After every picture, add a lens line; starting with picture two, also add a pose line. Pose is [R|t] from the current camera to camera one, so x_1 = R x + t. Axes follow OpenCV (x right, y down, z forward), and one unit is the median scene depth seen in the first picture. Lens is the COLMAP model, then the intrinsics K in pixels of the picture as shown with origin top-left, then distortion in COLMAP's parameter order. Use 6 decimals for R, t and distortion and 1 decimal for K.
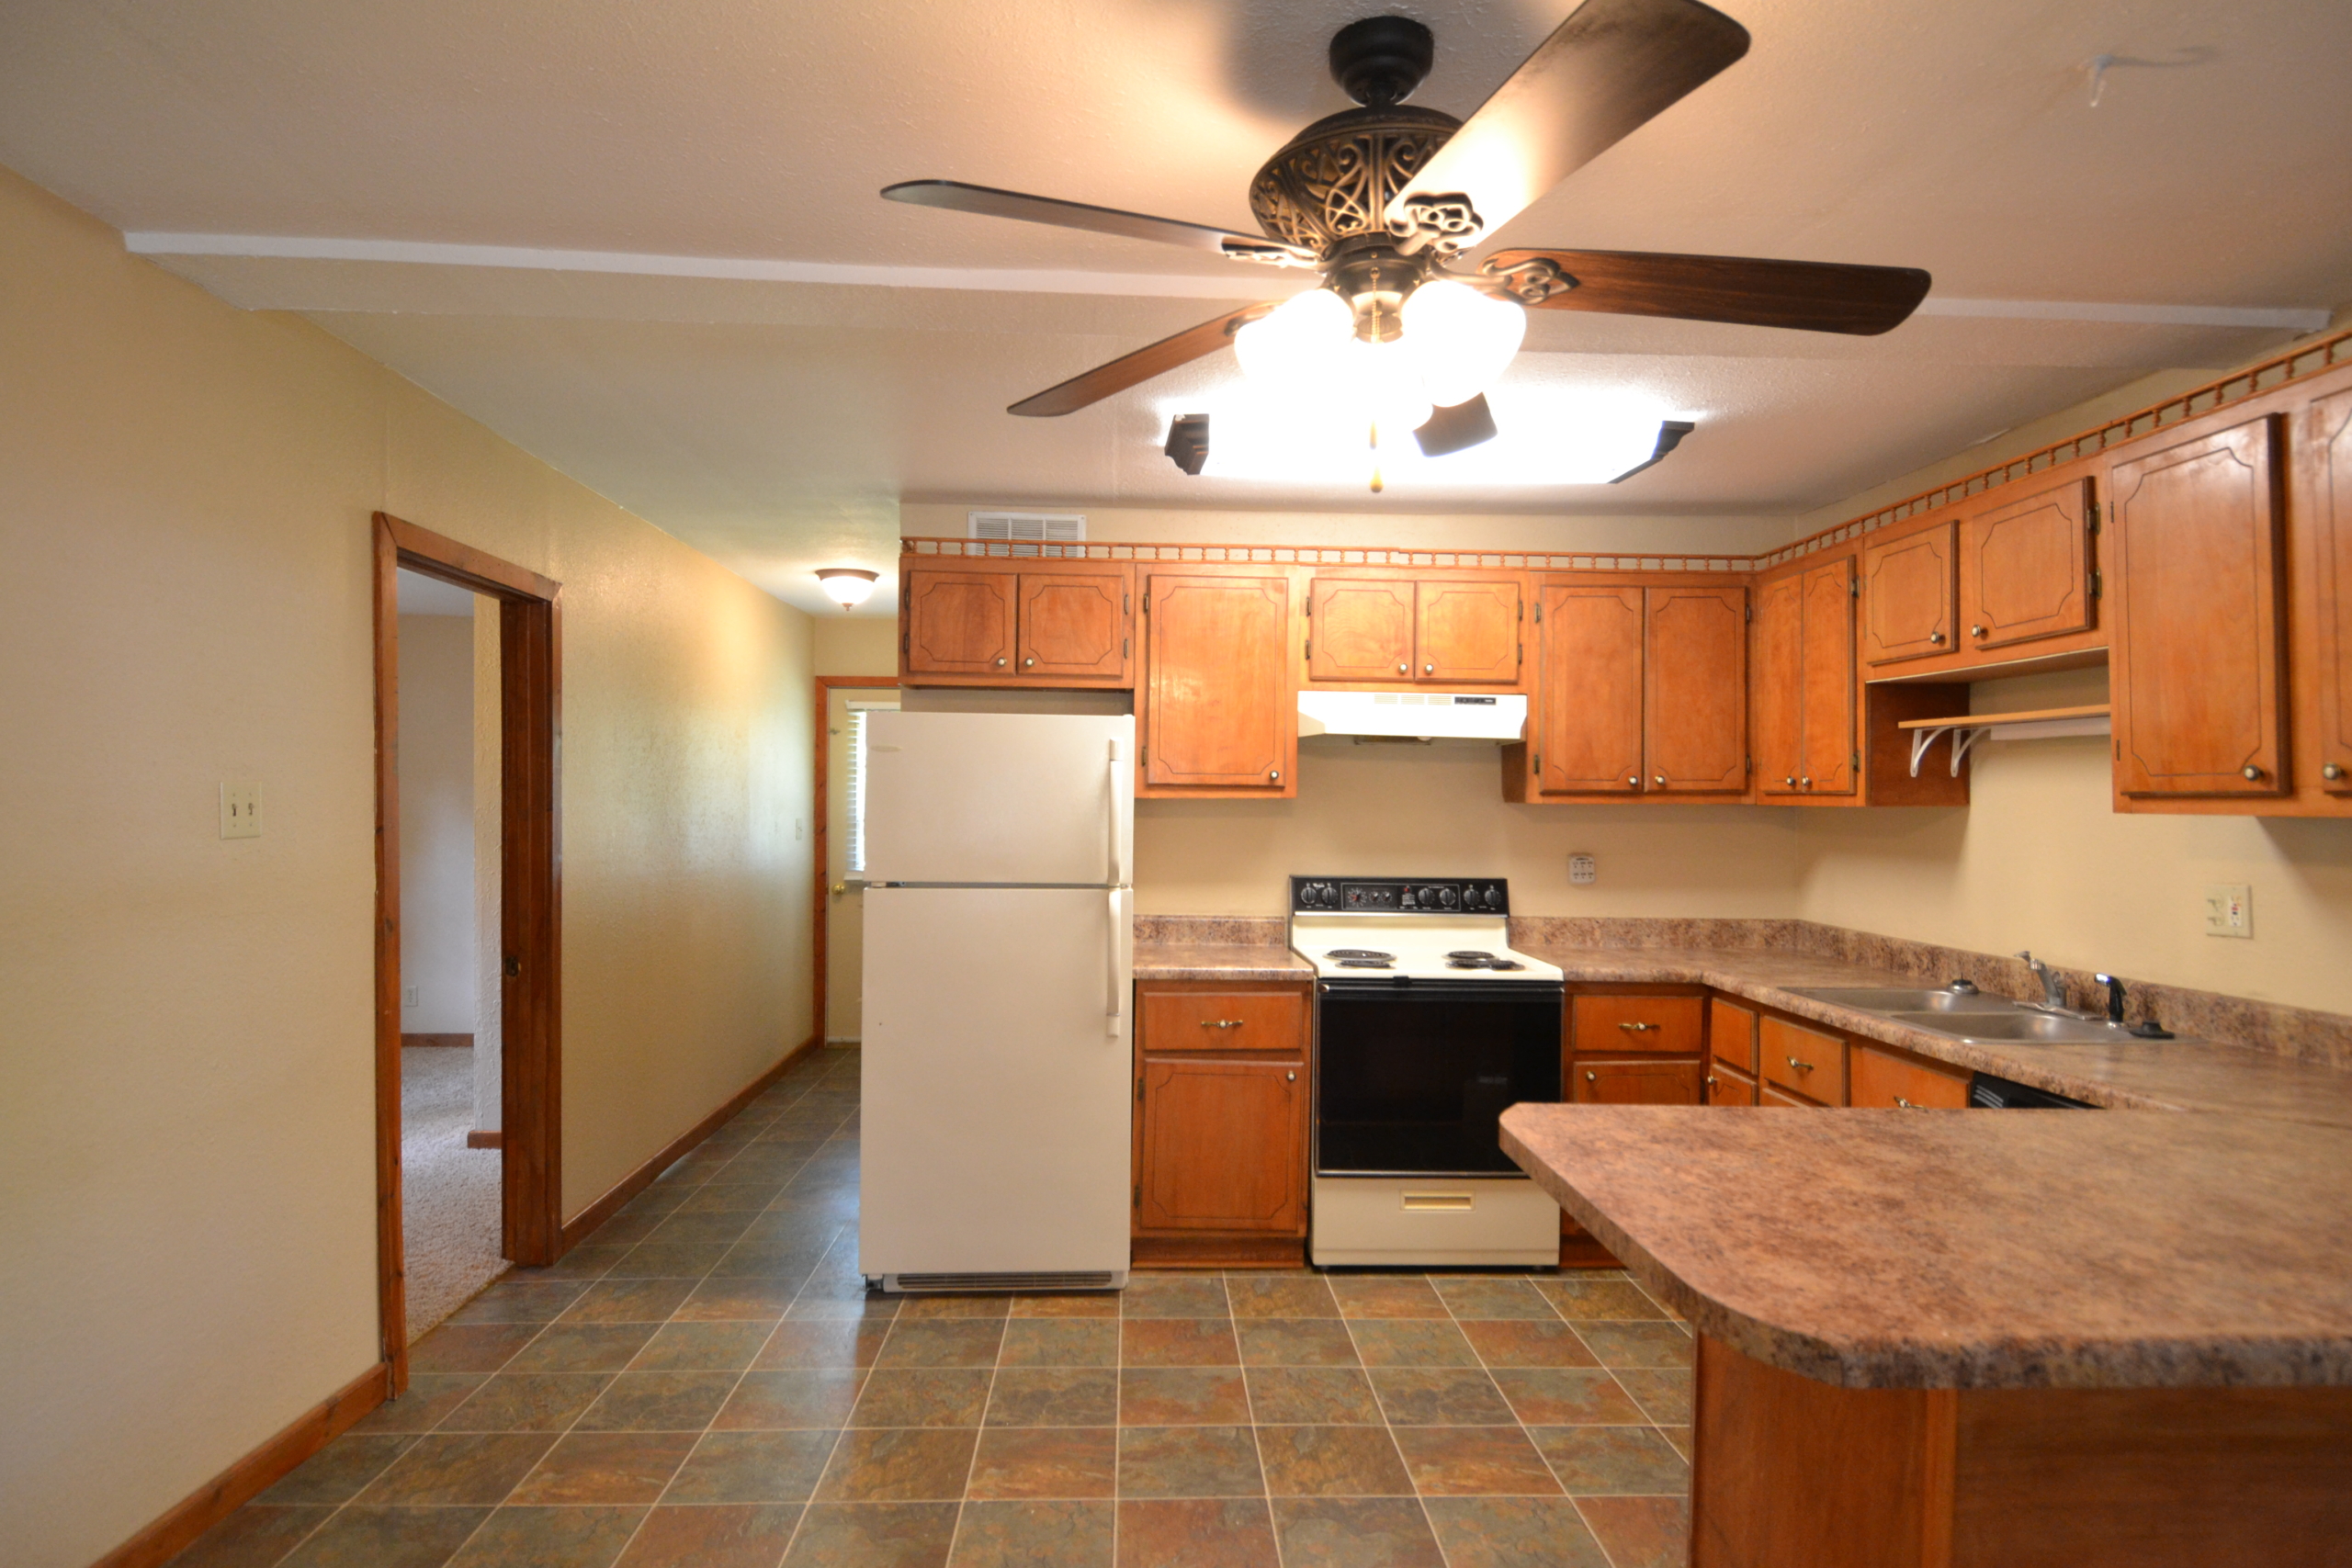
lens RADIAL K [[1267.9, 0, 1169.4], [0, 1267.9, 794.7], [0, 0, 1]] dist [0.020202, -0.029201]
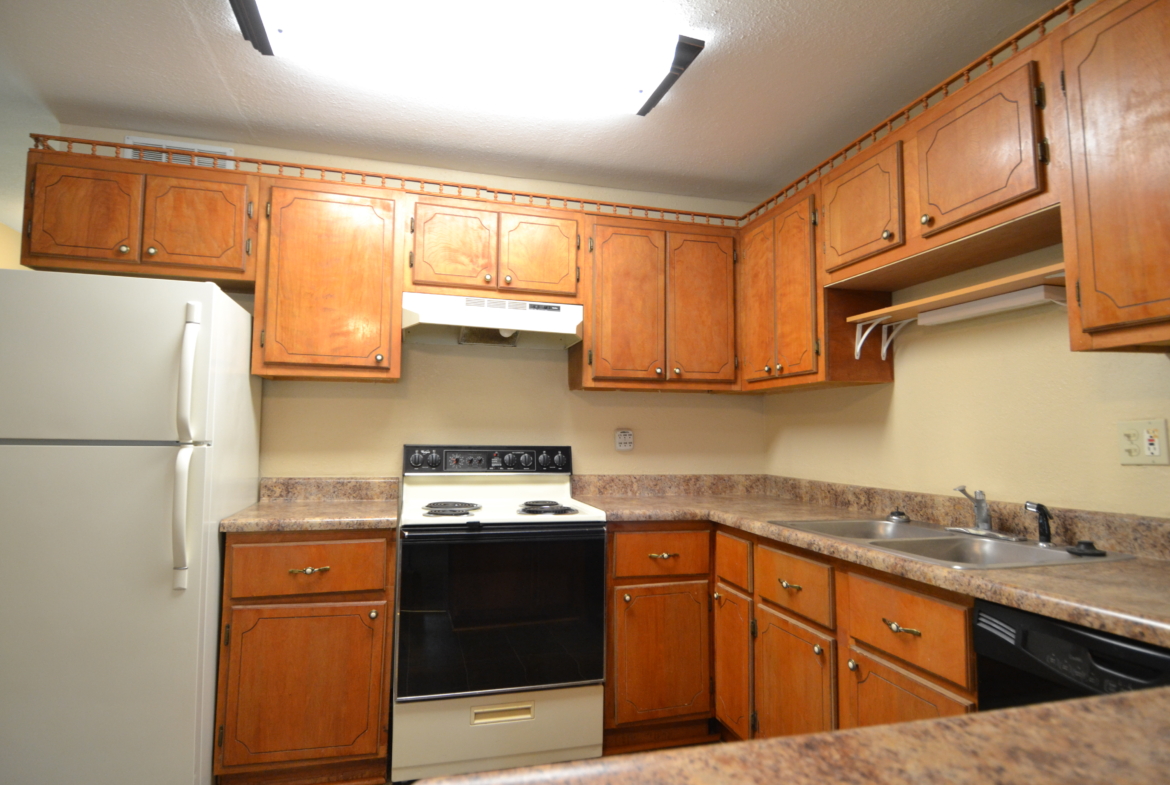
lens RADIAL K [[630.8, 0, 584.2], [0, 630.8, 398.7], [0, 0, 1]] dist [0.020202, -0.029201]
pose [[0.974216, 0.014028, 0.225182, 0.147561], [-0.001910, 0.998542, -0.053943, 0.059590], [-0.225610, 0.052122, 0.972822, 0.395310]]
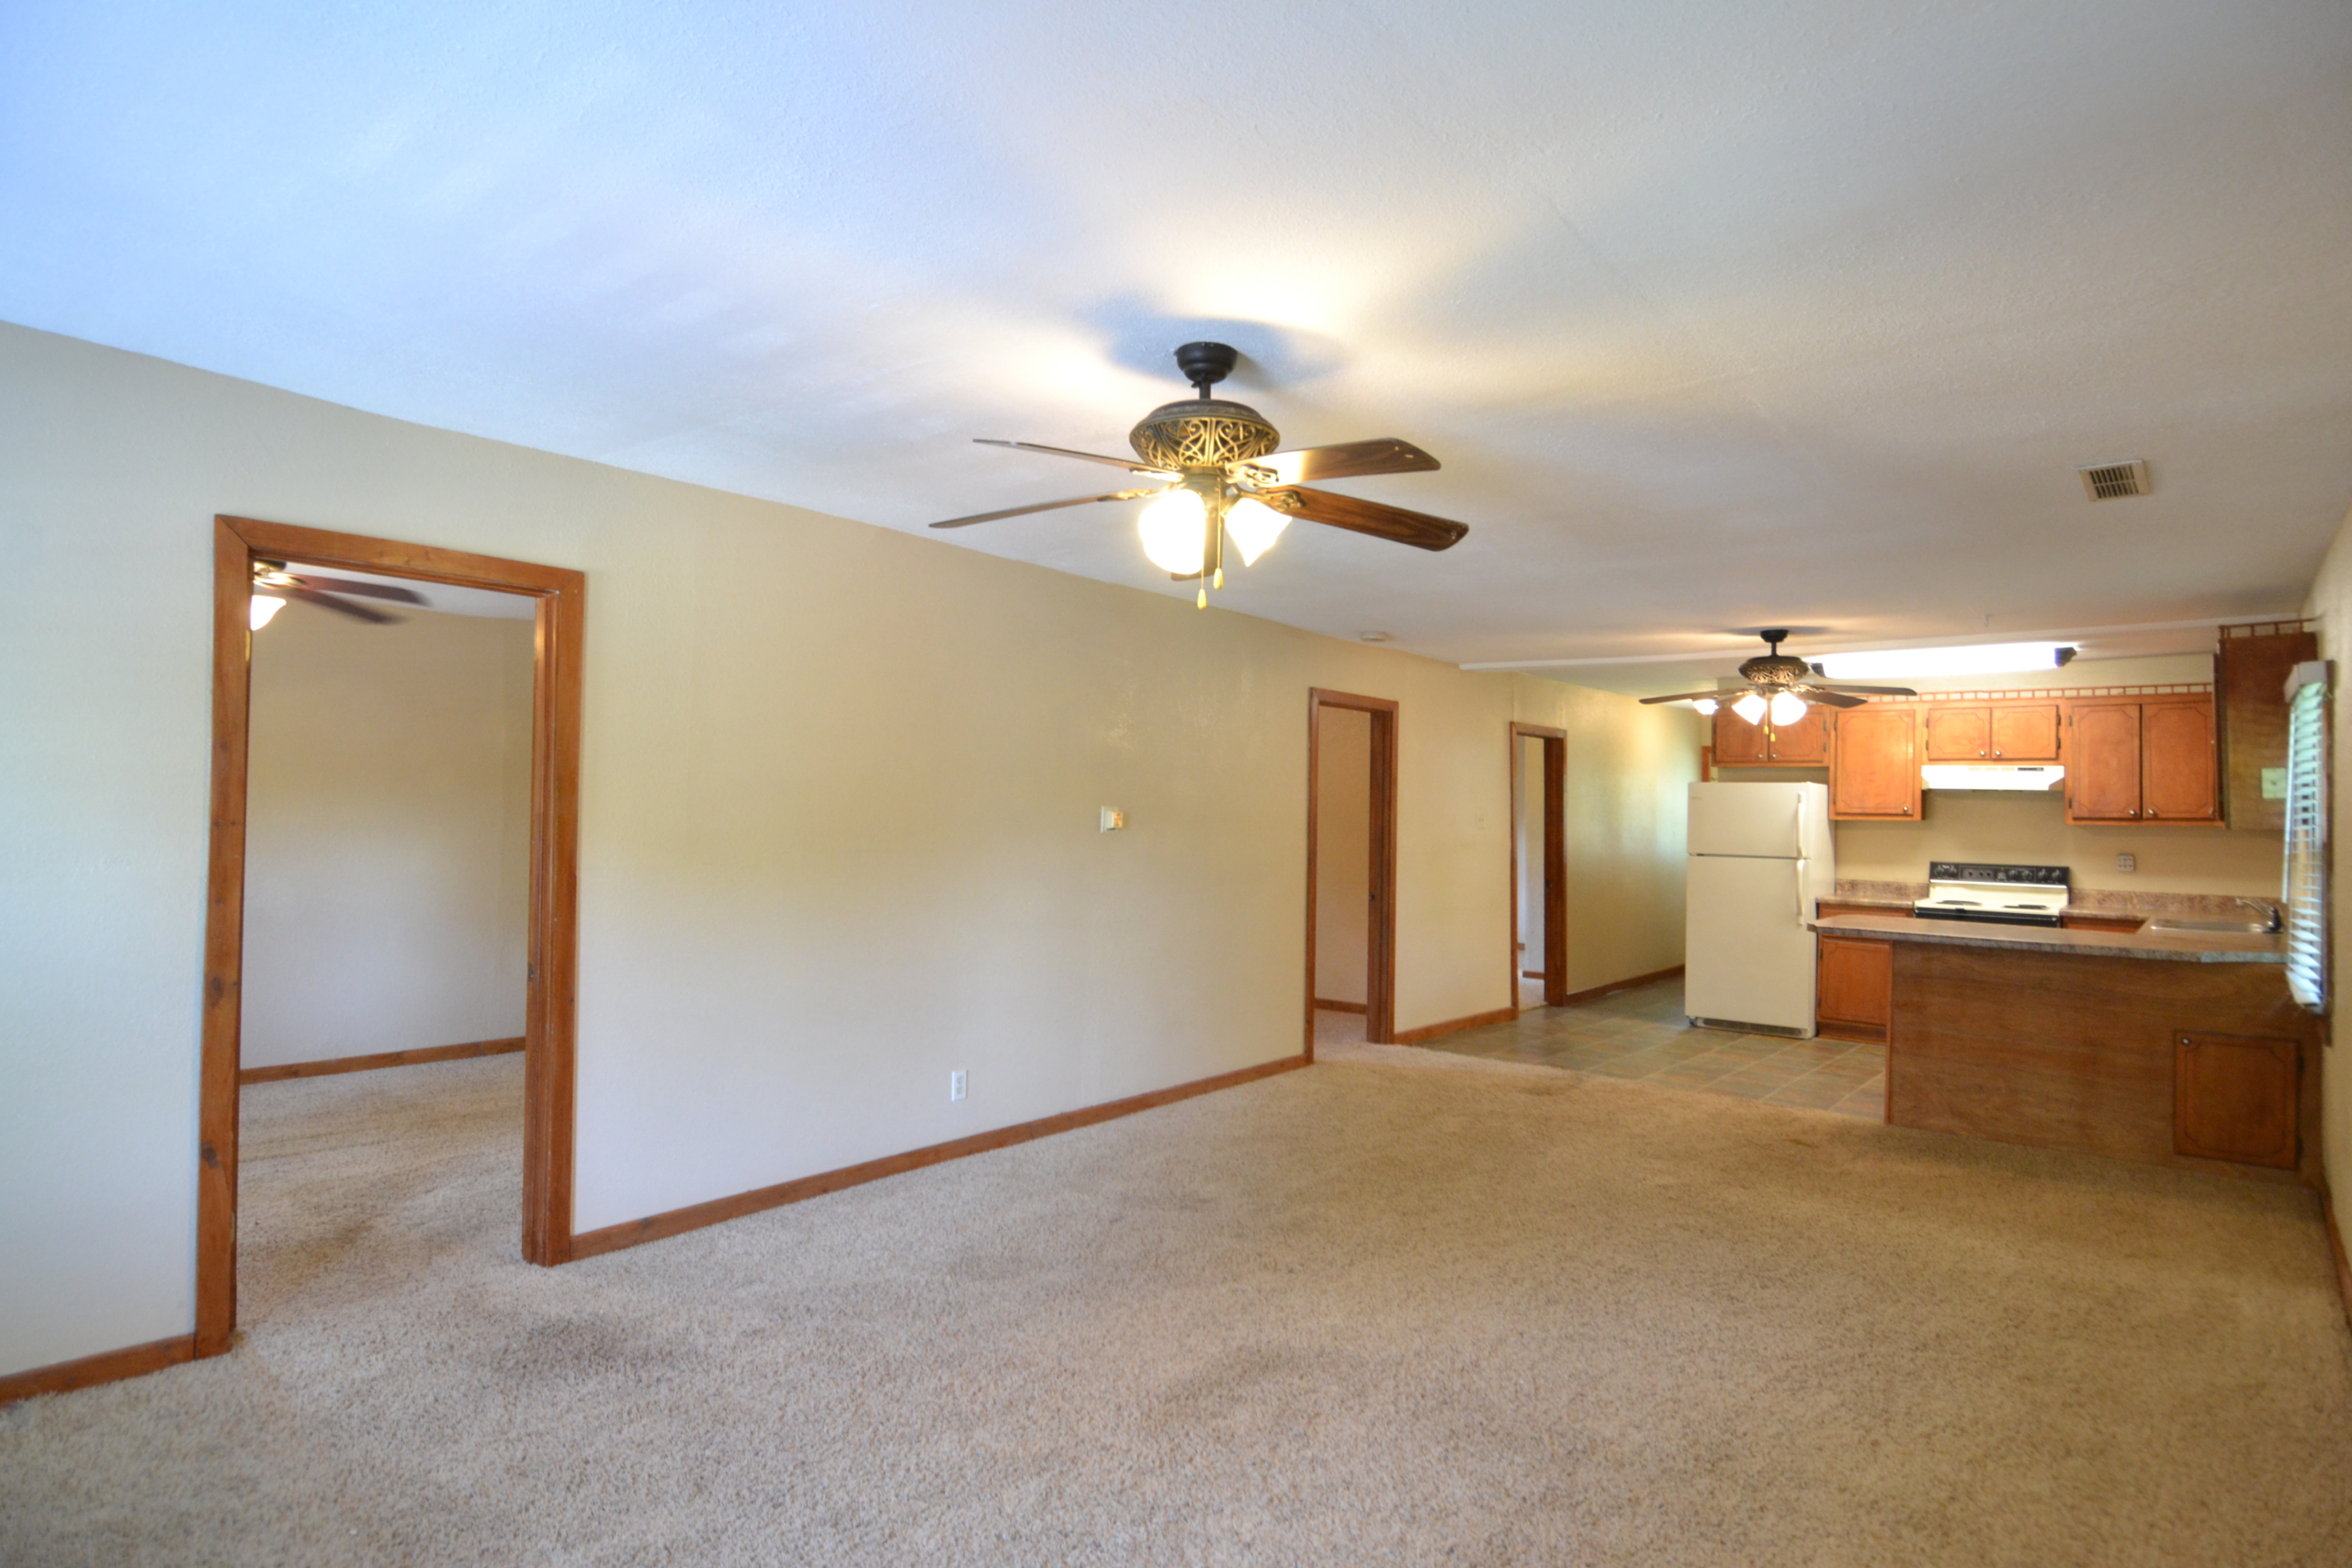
lens RADIAL K [[1267.9, 0, 1168.2], [0, 1267.9, 792.1], [0, 0, 1]] dist [0.020202, -0.029201]
pose [[0.742635, -0.005756, -0.669672, 0.601801], [-0.005995, 0.999866, -0.015242, -0.004208], [0.669670, 0.015334, 0.742501, -1.357148]]
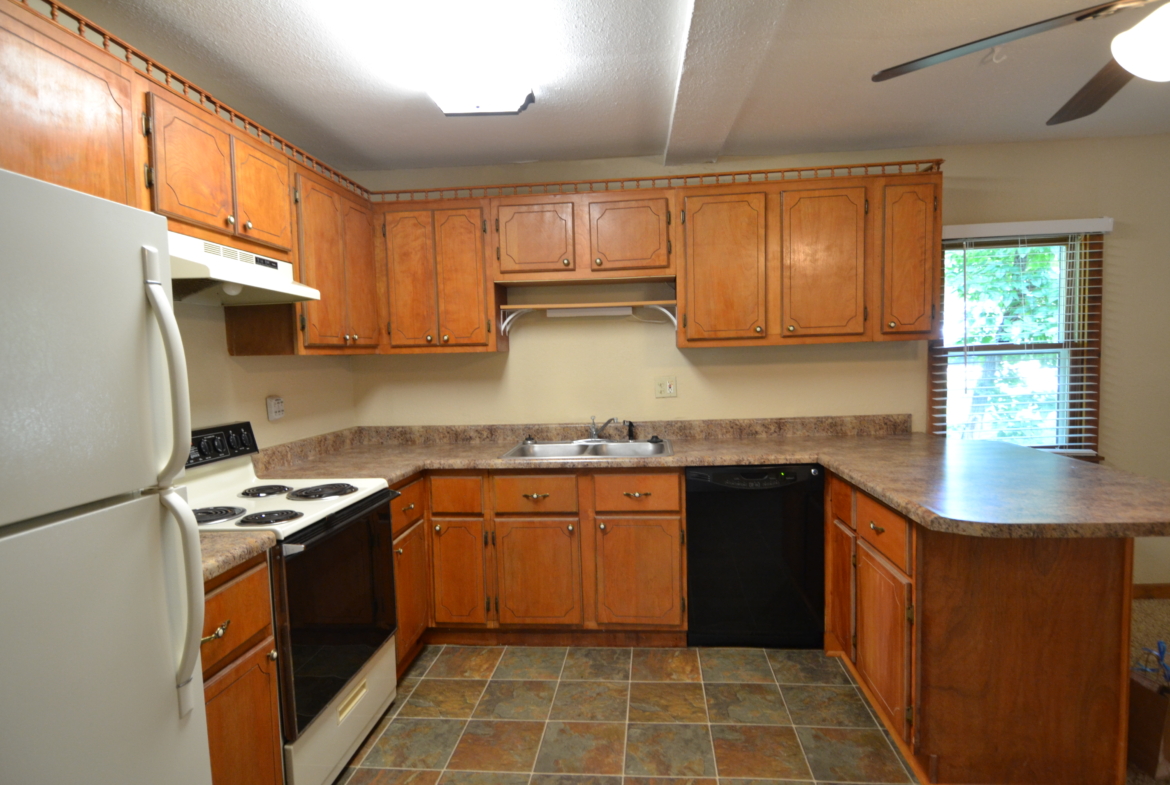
lens RADIAL K [[630.8, 0, 585.0], [0, 630.8, 398.2], [0, 0, 1]] dist [0.020202, -0.029201]
pose [[0.134974, -0.078758, 0.987714, -0.304366], [0.026103, 0.996773, 0.075913, 0.010108], [-0.990505, 0.015536, 0.136595, 0.706950]]
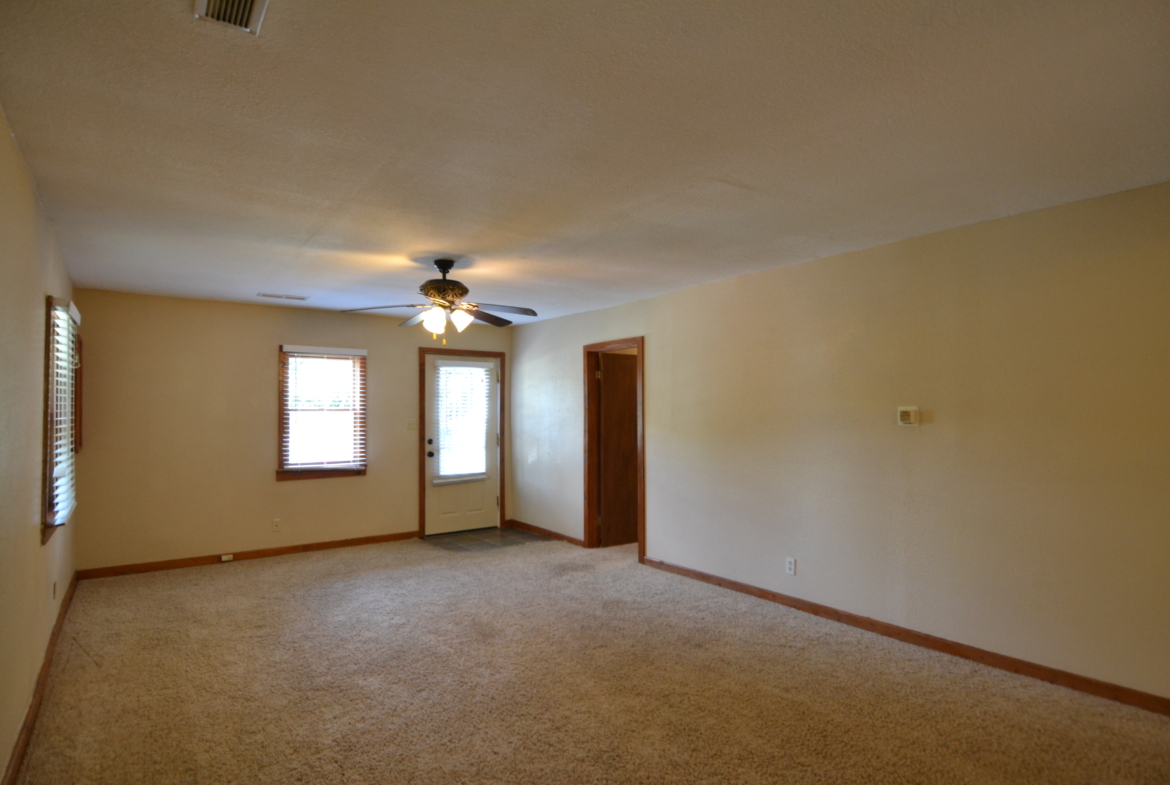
lens RADIAL K [[630.8, 0, 576.5], [0, 630.8, 411.0], [0, 0, 1]] dist [0.020202, -0.029201]
pose [[-0.841189, -0.004661, -0.540722, 0.519024], [0.002541, 0.999918, -0.012573, 0.009838], [0.540736, -0.011950, -0.841108, 0.233580]]
